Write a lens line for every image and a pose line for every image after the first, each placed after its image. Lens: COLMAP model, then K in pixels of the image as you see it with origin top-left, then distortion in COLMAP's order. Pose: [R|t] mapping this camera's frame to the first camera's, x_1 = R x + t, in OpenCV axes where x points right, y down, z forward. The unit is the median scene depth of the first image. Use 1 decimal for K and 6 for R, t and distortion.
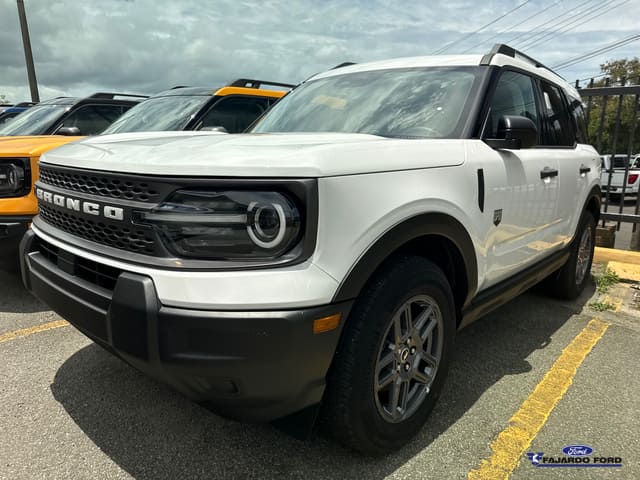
lens RADIAL K [[485.5, 0, 320.2], [0, 485.5, 245.6], [0, 0, 1]] dist [0.142007, -0.018237]
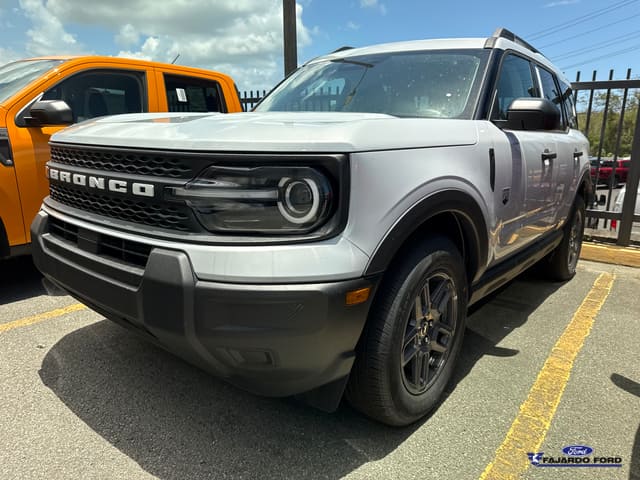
lens RADIAL K [[485.5, 0, 322.3], [0, 485.5, 240.6], [0, 0, 1]] dist [0.142007, -0.018237]
pose [[0.999075, -0.007859, 0.042270, -0.090321], [0.007404, 0.999913, 0.010900, 0.026623], [-0.042352, -0.010577, 0.999047, -0.014450]]
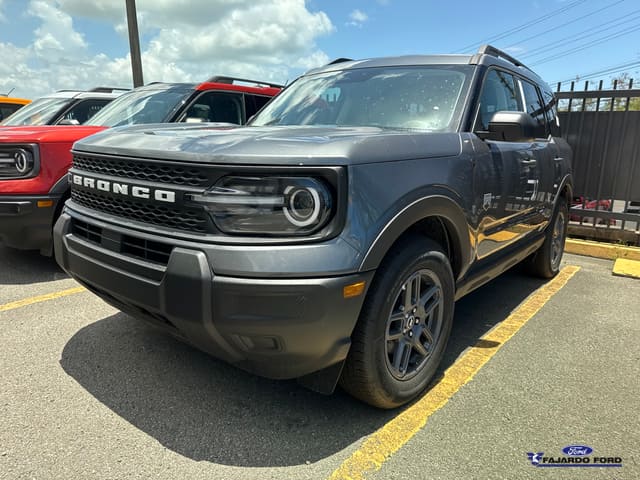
lens RADIAL K [[485.5, 0, 323.1], [0, 485.5, 240.7], [0, 0, 1]] dist [0.142007, -0.018237]
pose [[0.998380, -0.004959, 0.056686, -0.109391], [0.004309, 0.999924, 0.011579, 0.023340], [-0.056740, -0.011316, 0.998325, -0.140090]]
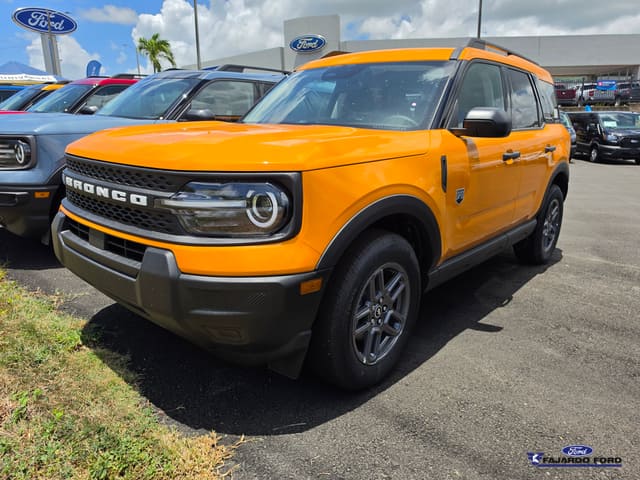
lens RADIAL K [[485.5, 0, 324.8], [0, 485.5, 243.5], [0, 0, 1]] dist [0.142007, -0.018237]
pose [[0.999853, -0.012402, 0.011798, 0.030630], [0.011774, 0.998586, 0.051841, -0.014705], [-0.012424, -0.051695, 0.998586, -0.228650]]
